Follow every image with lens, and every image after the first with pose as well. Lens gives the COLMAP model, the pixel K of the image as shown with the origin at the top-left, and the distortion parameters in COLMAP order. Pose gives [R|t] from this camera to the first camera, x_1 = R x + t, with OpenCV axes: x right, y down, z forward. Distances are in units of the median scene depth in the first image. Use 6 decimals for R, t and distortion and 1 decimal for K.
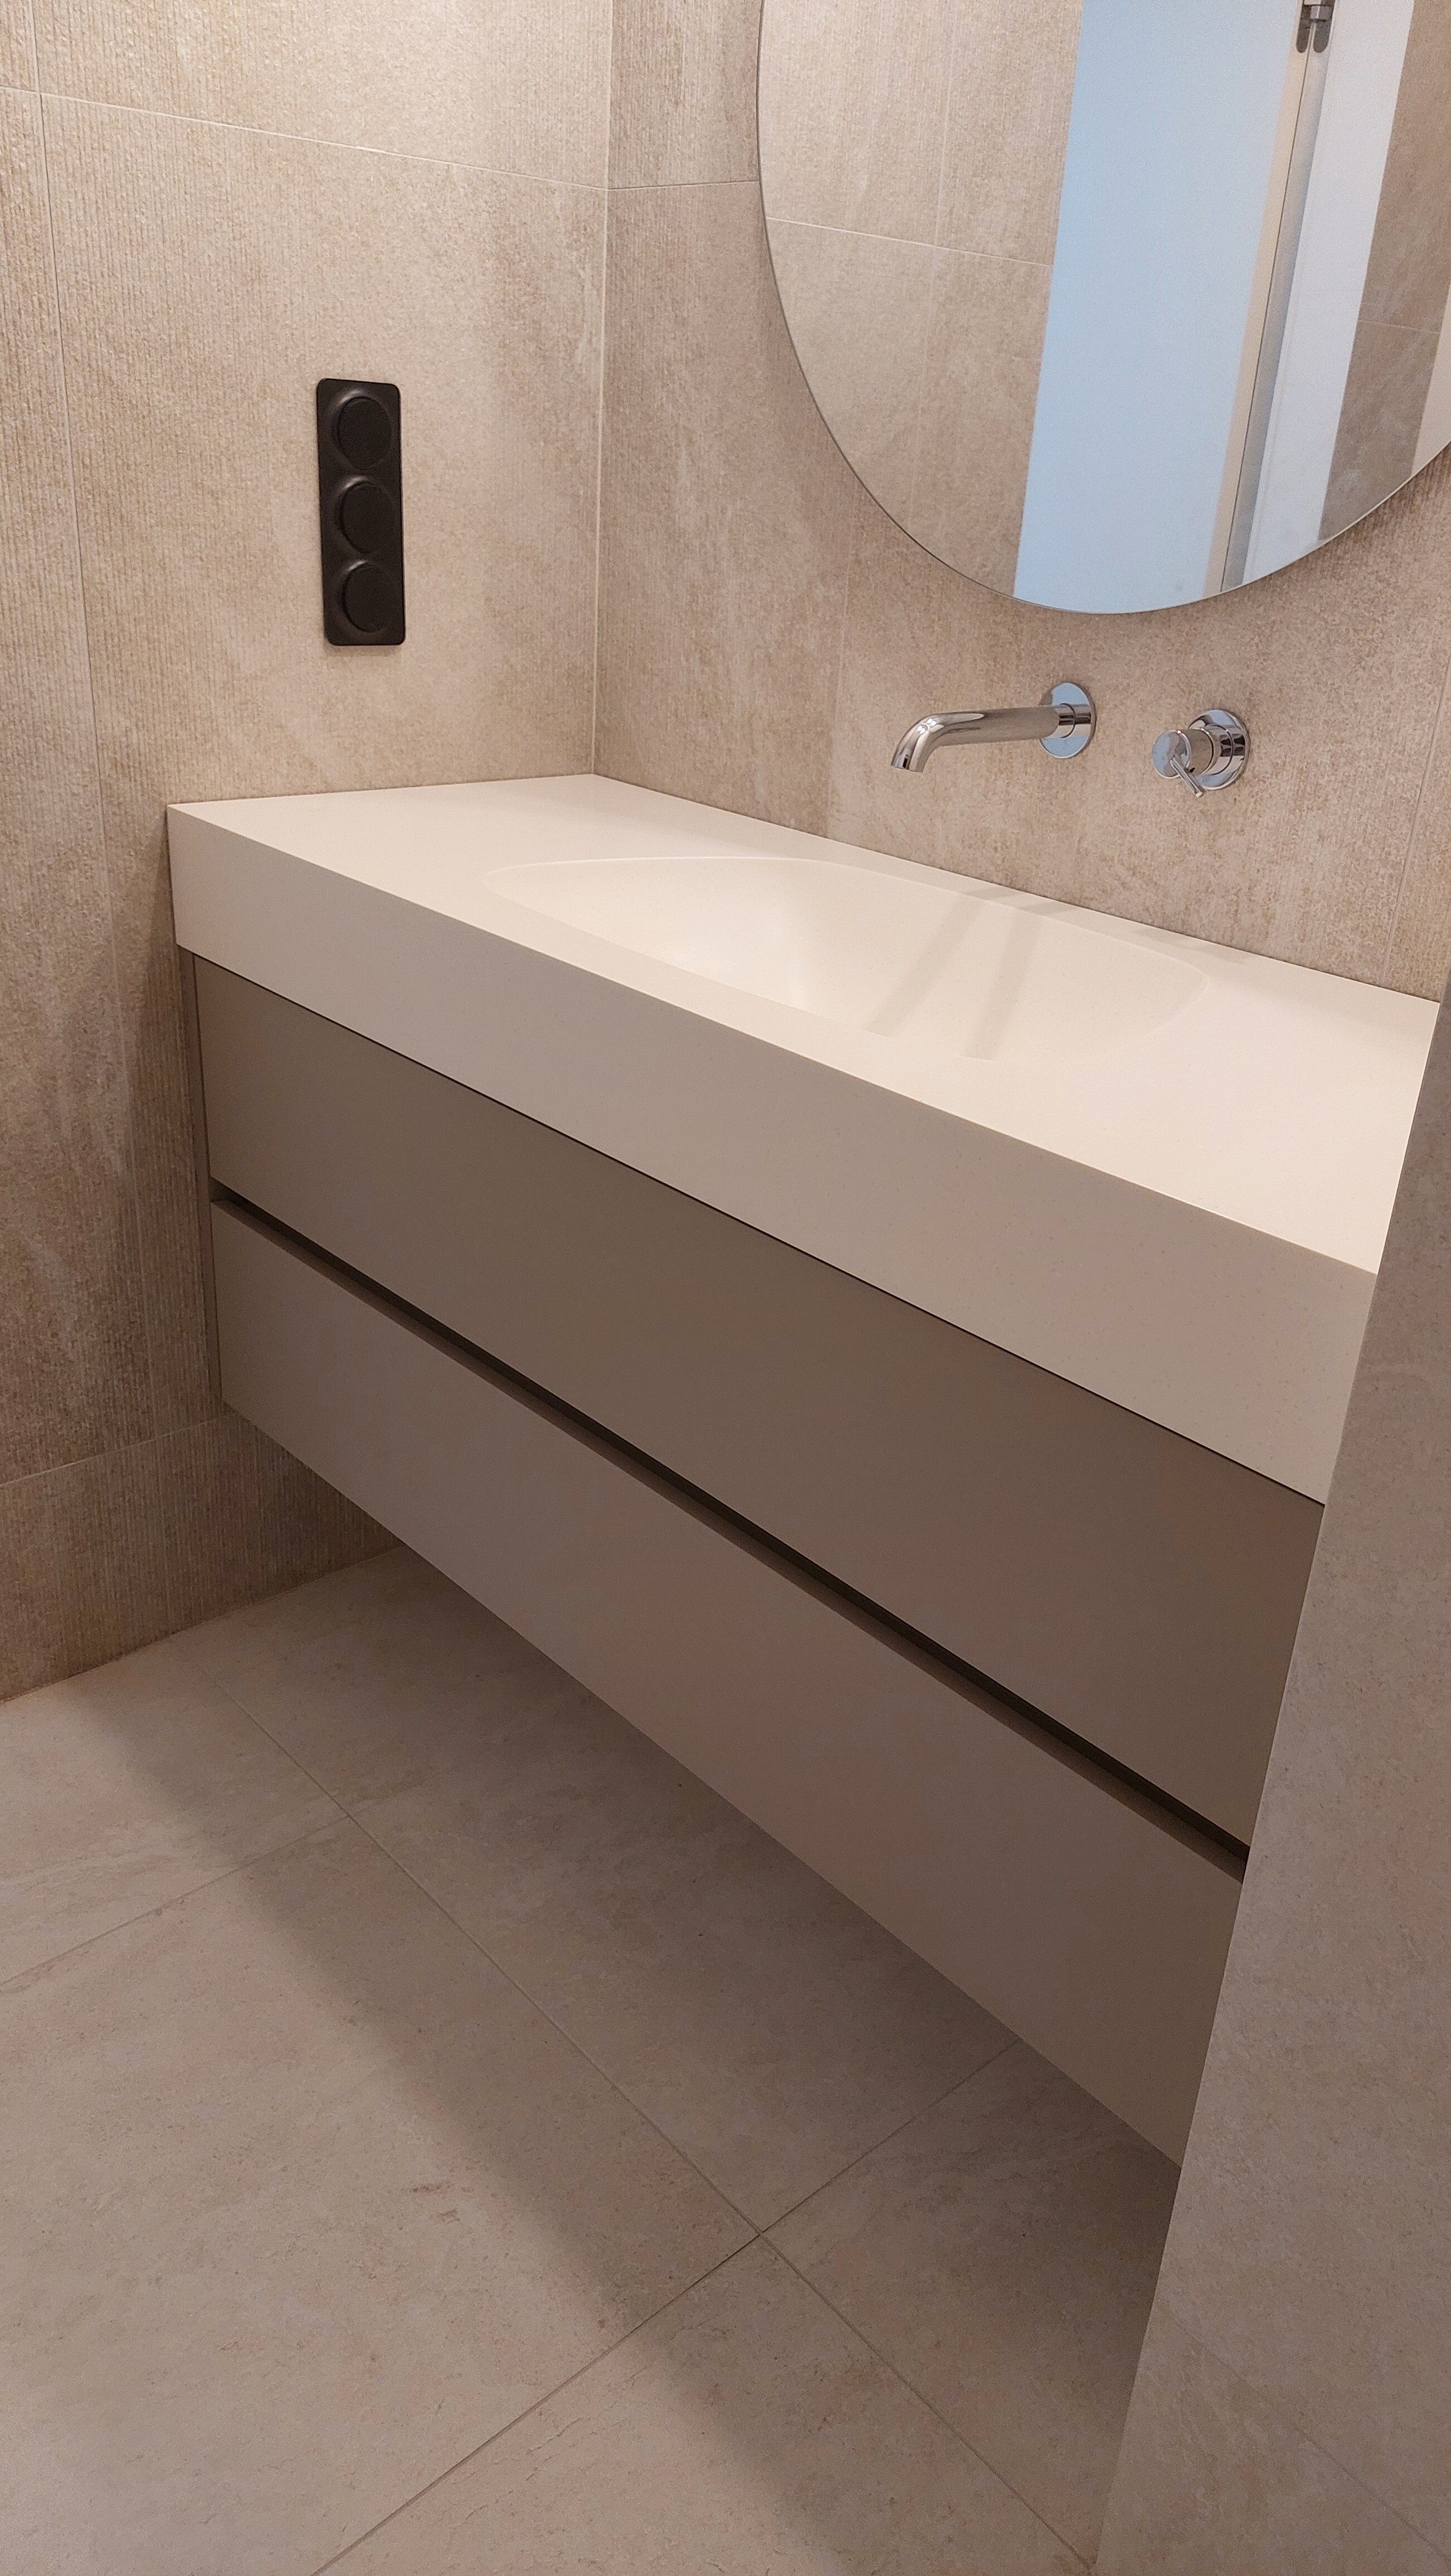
lens RADIAL K [[1858.9, 0, 717.8], [0, 1858.9, 1309.3], [0, 0, 1]] dist [0.072725, -0.082317]
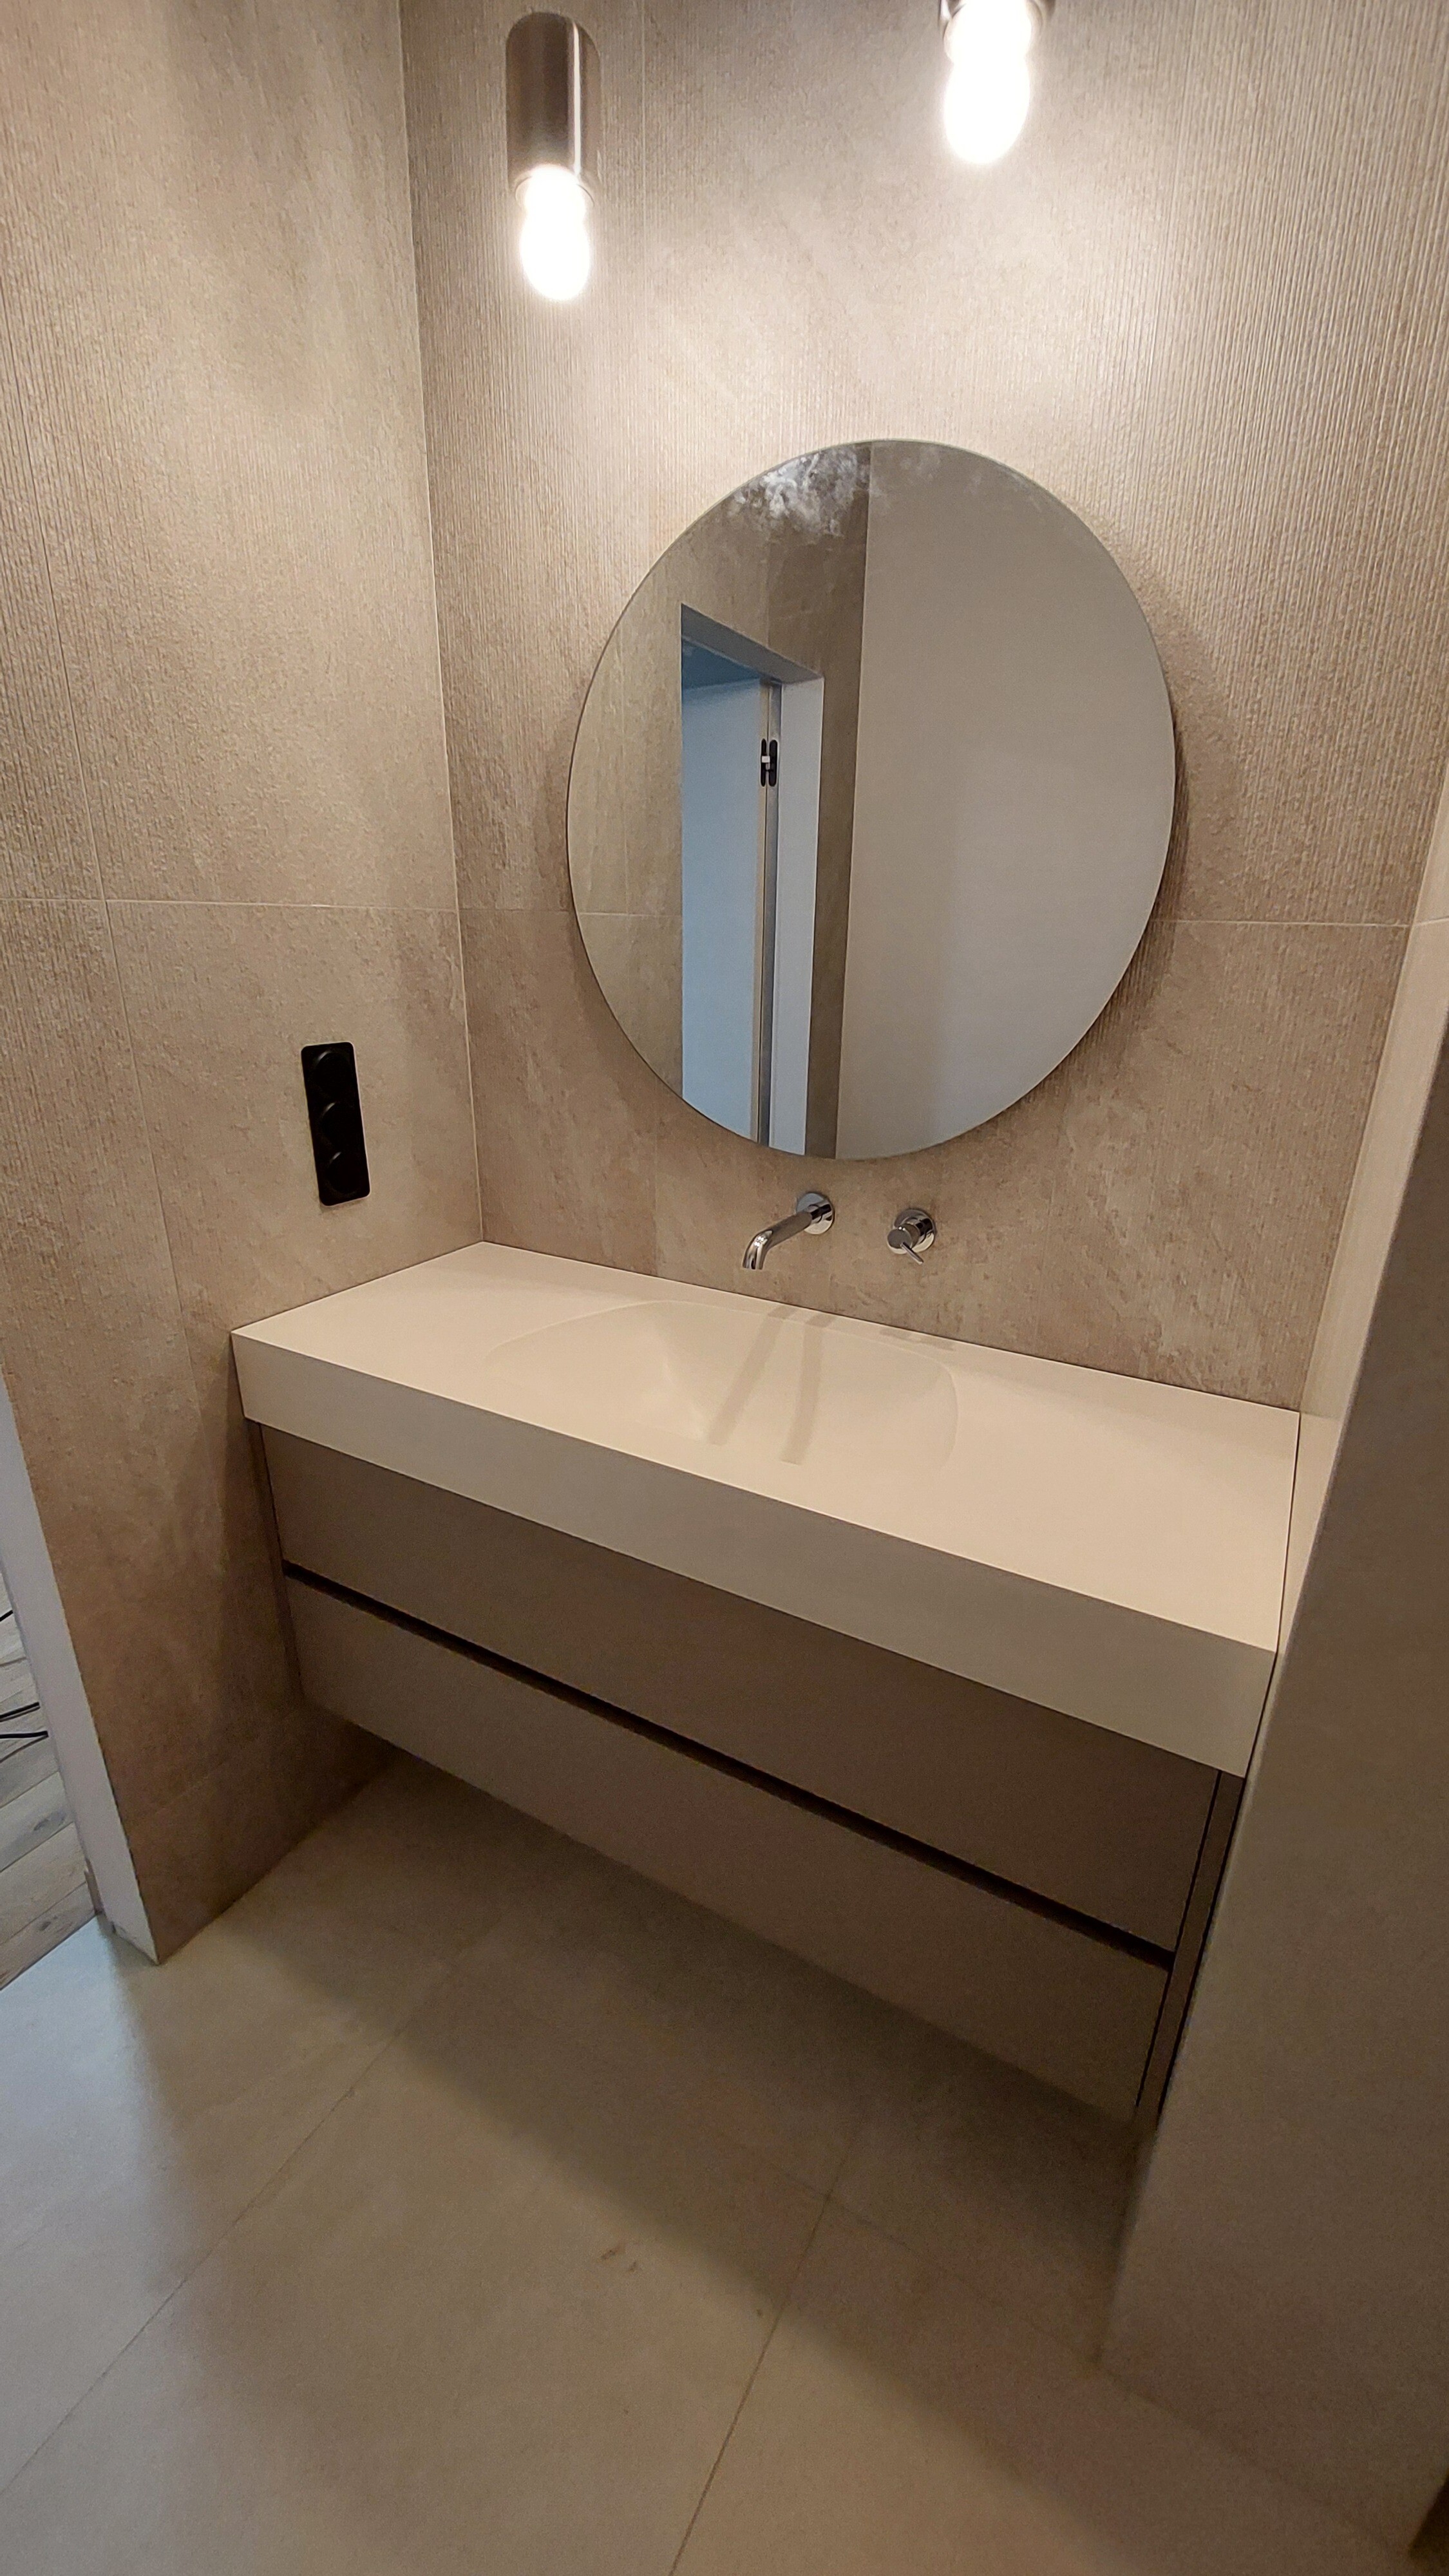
lens RADIAL K [[1032.4, 0, 720.7], [0, 1032.4, 1294.1], [0, 0, 1]] dist [-0.020451, 0.003094]
pose [[0.942327, -0.157013, 0.295579, -0.165813], [0.176946, 0.983334, -0.041764, -0.197165], [-0.284096, 0.091657, 0.954405, 0.122889]]
